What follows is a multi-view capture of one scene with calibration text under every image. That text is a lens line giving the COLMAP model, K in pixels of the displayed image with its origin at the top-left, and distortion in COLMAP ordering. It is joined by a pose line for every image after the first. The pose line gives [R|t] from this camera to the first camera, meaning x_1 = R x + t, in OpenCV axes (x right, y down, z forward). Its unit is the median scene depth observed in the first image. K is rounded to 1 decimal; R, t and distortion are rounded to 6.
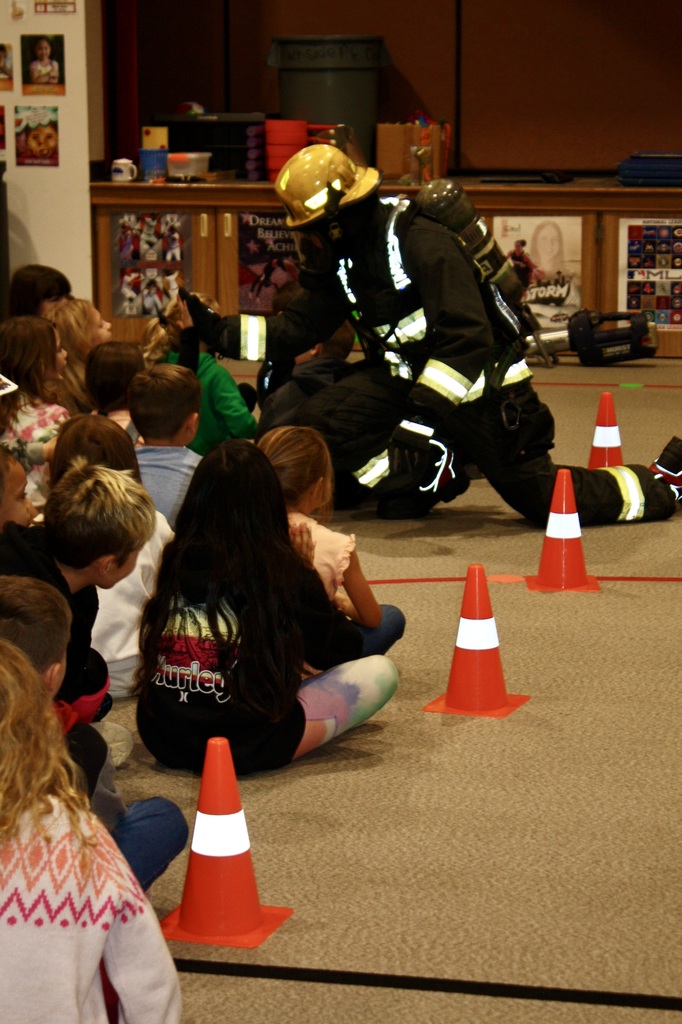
lens RADIAL K [[2477.6, 0, 341.0], [0, 2477.6, 512.0], [0, 0, 1]] dist [0.075794, 0.607192]
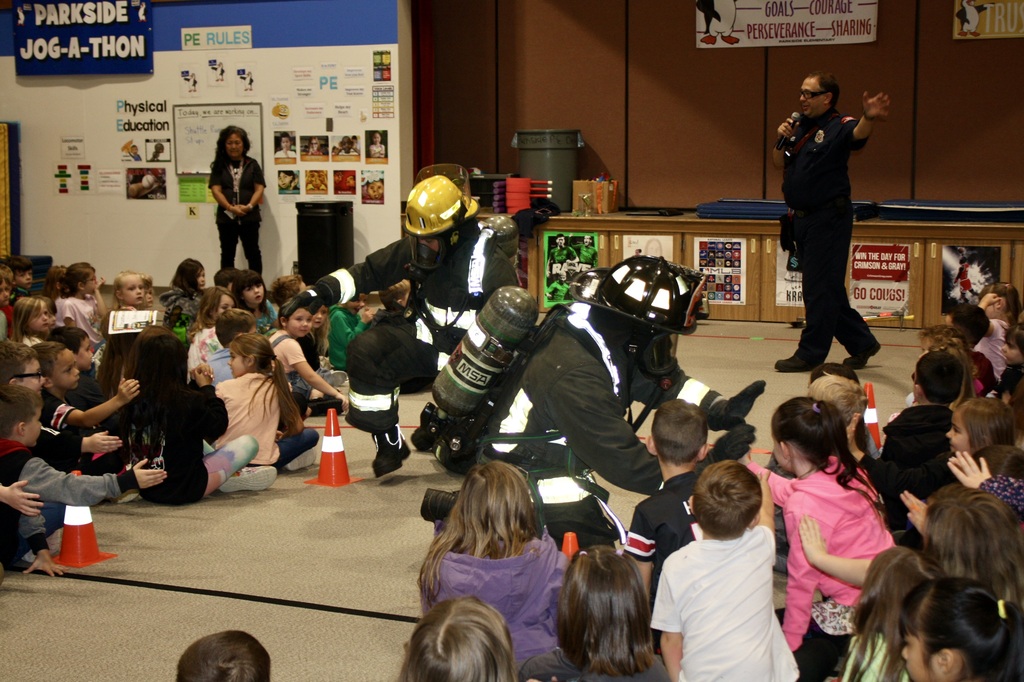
lens RADIAL K [[1628.1, 0, 512.0], [0, 1628.1, 341.0], [0, 0, 1]] dist [-0.021509, 0.139083]
pose [[0.982767, 0.022472, -0.183475, 0.188551], [-0.032765, 0.998043, -0.053262, 0.014643], [0.181919, 0.058356, 0.981580, -0.099415]]
